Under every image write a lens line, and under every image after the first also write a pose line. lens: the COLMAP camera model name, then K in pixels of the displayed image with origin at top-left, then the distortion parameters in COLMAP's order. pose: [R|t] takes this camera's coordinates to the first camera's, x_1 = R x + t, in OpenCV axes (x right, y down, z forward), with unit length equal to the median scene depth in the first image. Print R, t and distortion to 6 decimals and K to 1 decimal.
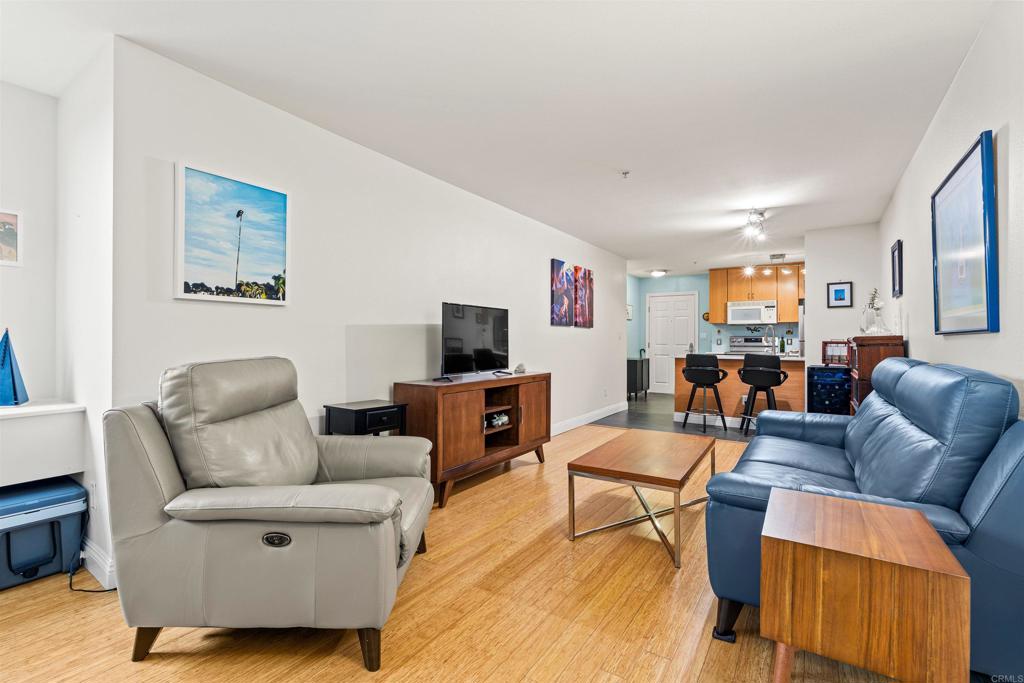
lens RADIAL K [[453.9, 0, 511.1], [0, 453.9, 337.5], [0, 0, 1]] dist [-0.004207, -0.000163]
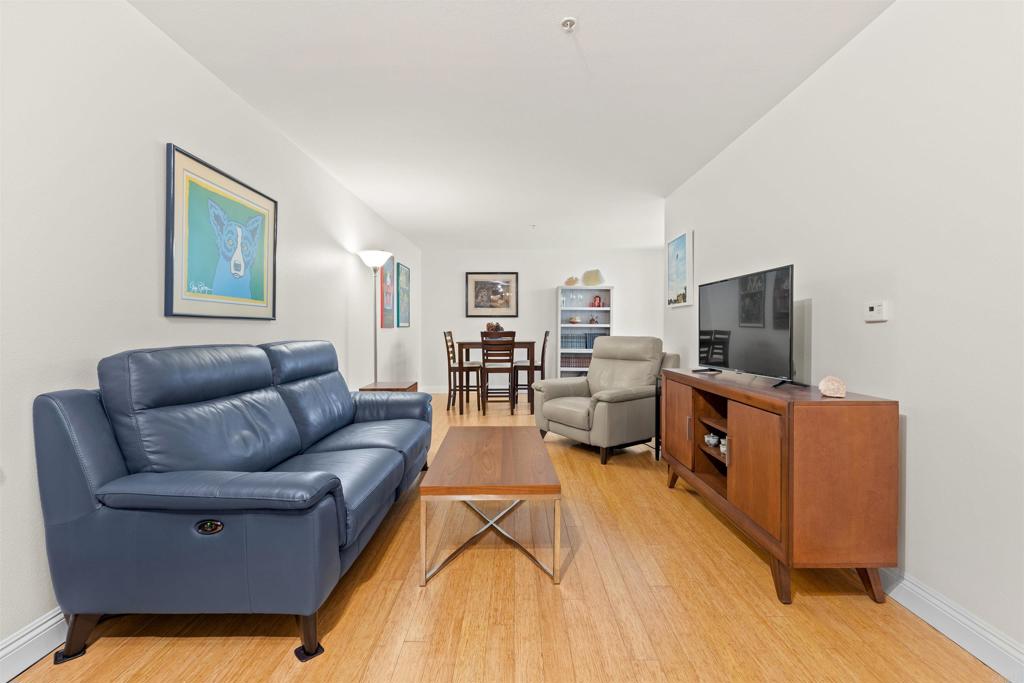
lens RADIAL K [[458.3, 0, 512.0], [0, 458.3, 341.5], [0, 0, 1]] dist [0.000878, 0.000059]
pose [[-0.835480, 0.010107, -0.549428, 0.396342], [0.000628, 0.999848, 0.017438, 0.011737], [0.549520, 0.014224, -0.835359, 0.916268]]
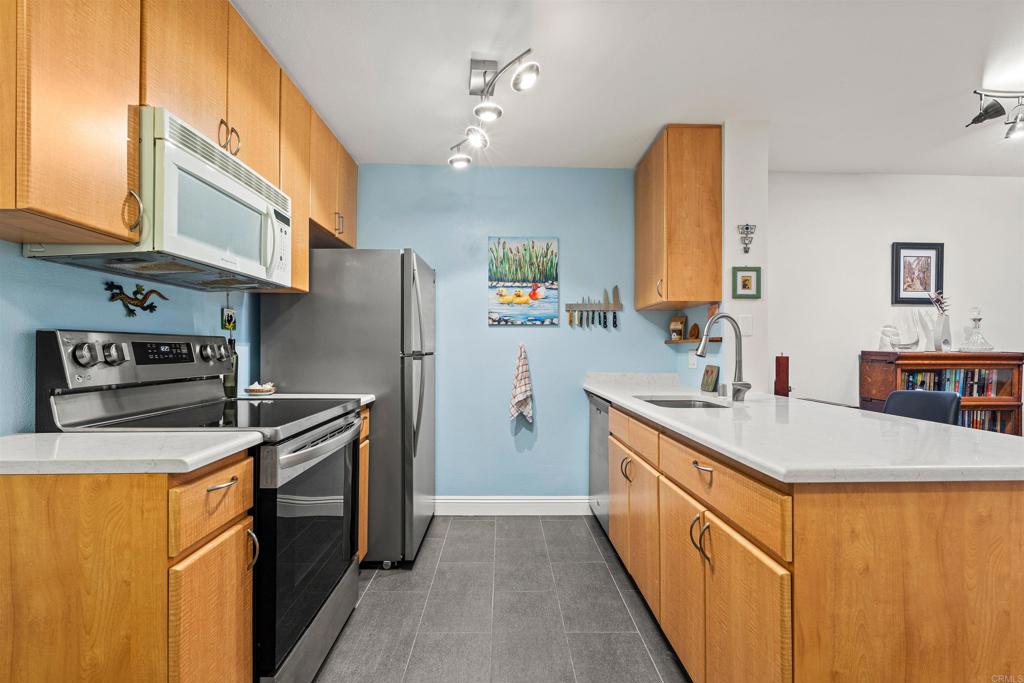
lens RADIAL K [[453.4, 0, 514.1], [0, 453.4, 346.1], [0, 0, 1]] dist [-0.005001, -0.000228]
pose [[-0.581793, -0.005110, 0.813321, 0.407895], [-0.015132, 0.999875, -0.004542, 0.002651], [-0.813196, -0.014949, -0.581798, 1.440653]]
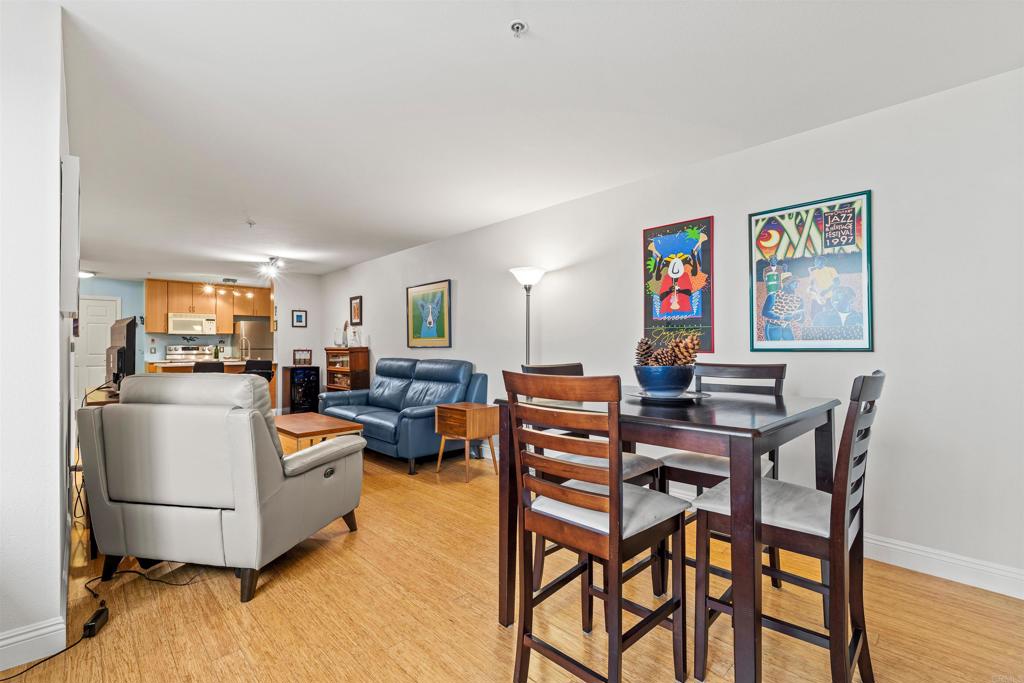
lens RADIAL K [[450.1, 0, 513.0], [0, 450.1, 341.9], [0, 0, 1]] dist [-0.004321, -0.000352]
pose [[0.211451, 0.005889, 0.977371, -0.546171], [-0.003176, 0.999981, -0.005338, -0.010669], [-0.977383, -0.001975, 0.211466, -0.009442]]
